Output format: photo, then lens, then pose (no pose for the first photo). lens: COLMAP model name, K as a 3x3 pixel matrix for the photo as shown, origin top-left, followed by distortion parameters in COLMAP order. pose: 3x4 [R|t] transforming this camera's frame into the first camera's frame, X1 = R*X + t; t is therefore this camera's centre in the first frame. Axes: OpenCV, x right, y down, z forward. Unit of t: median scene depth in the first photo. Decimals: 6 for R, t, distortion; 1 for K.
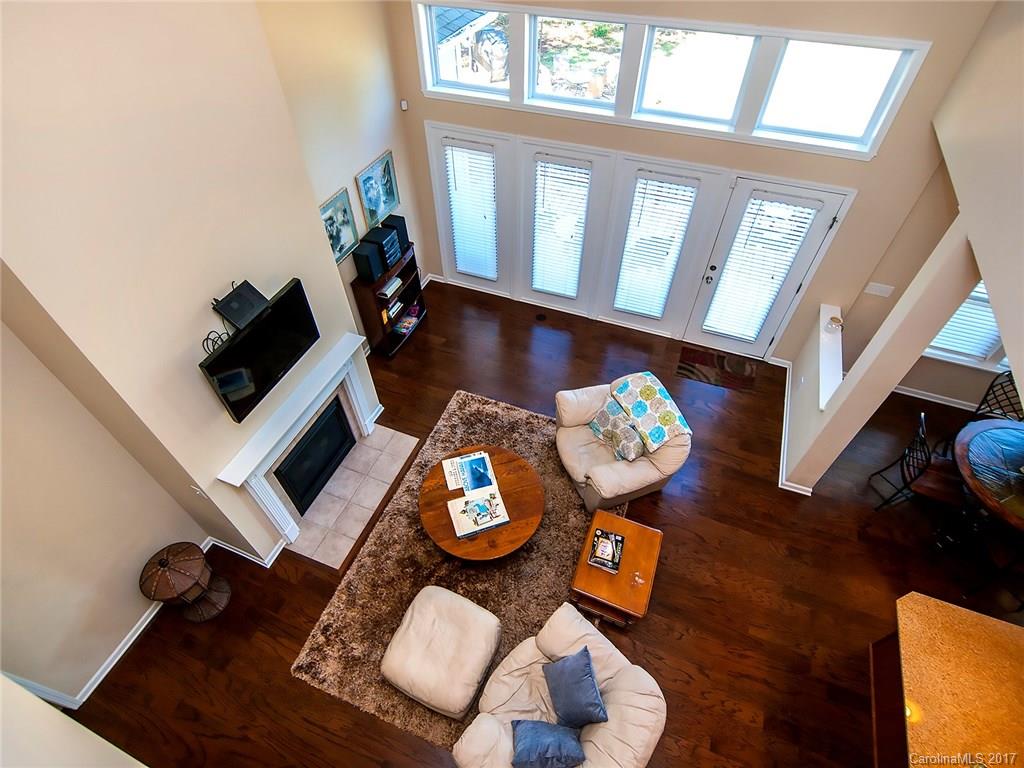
lens RADIAL K [[514.5, 0, 509.0], [0, 514.5, 382.9], [0, 0, 1]] dist [-0.012443, -0.000517]
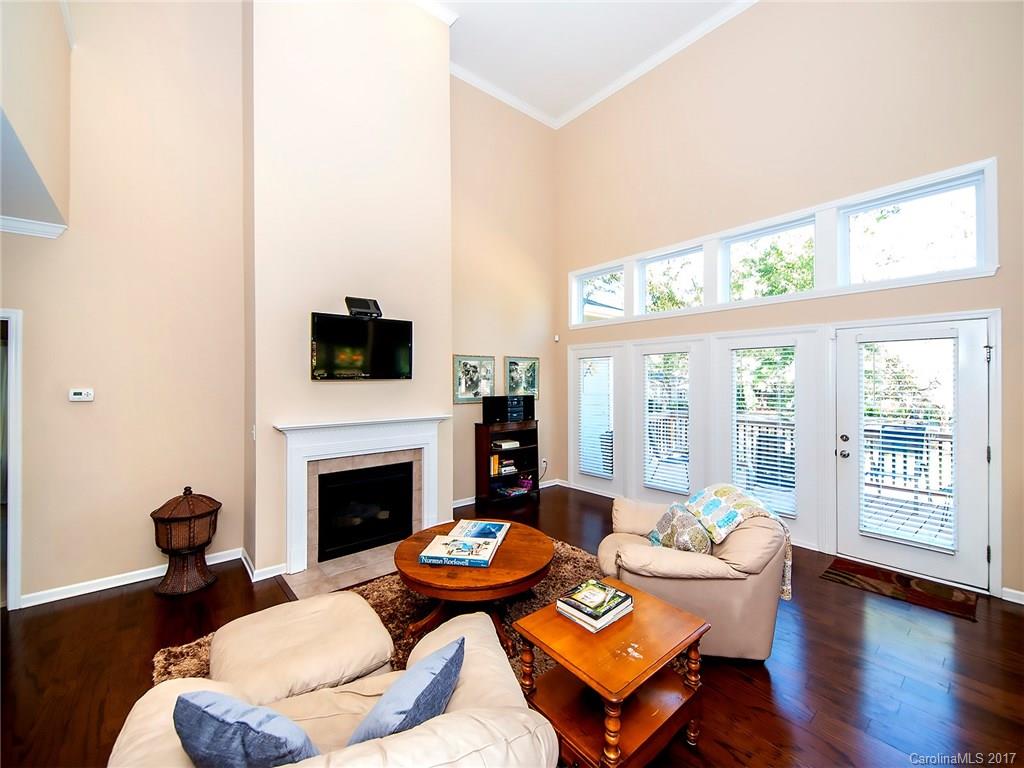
lens RADIAL K [[419.8, 0, 506.4], [0, 419.8, 375.0], [0, 0, 1]] dist [-0.001653, -0.002236]
pose [[0.878672, -0.000225, -0.477426, 0.266447], [-0.358336, 0.660492, -0.659807, 0.408011], [0.315484, 0.750833, 0.580275, 0.385084]]
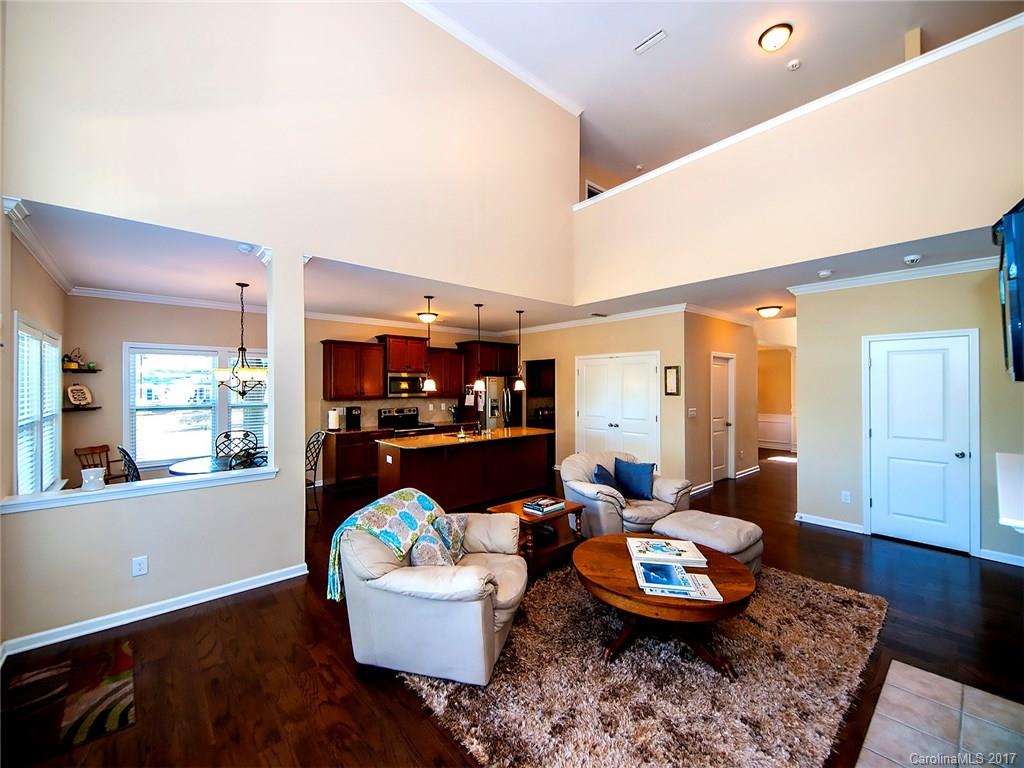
lens RADIAL K [[419.8, 0, 506.9], [0, 419.8, 385.5], [0, 0, 1]] dist [-0.001653, -0.002236]
pose [[-0.889434, 0.014127, 0.456844, -0.124914], [0.349577, 0.664947, 0.660031, -0.379140], [-0.294453, 0.746757, -0.596366, 1.094422]]
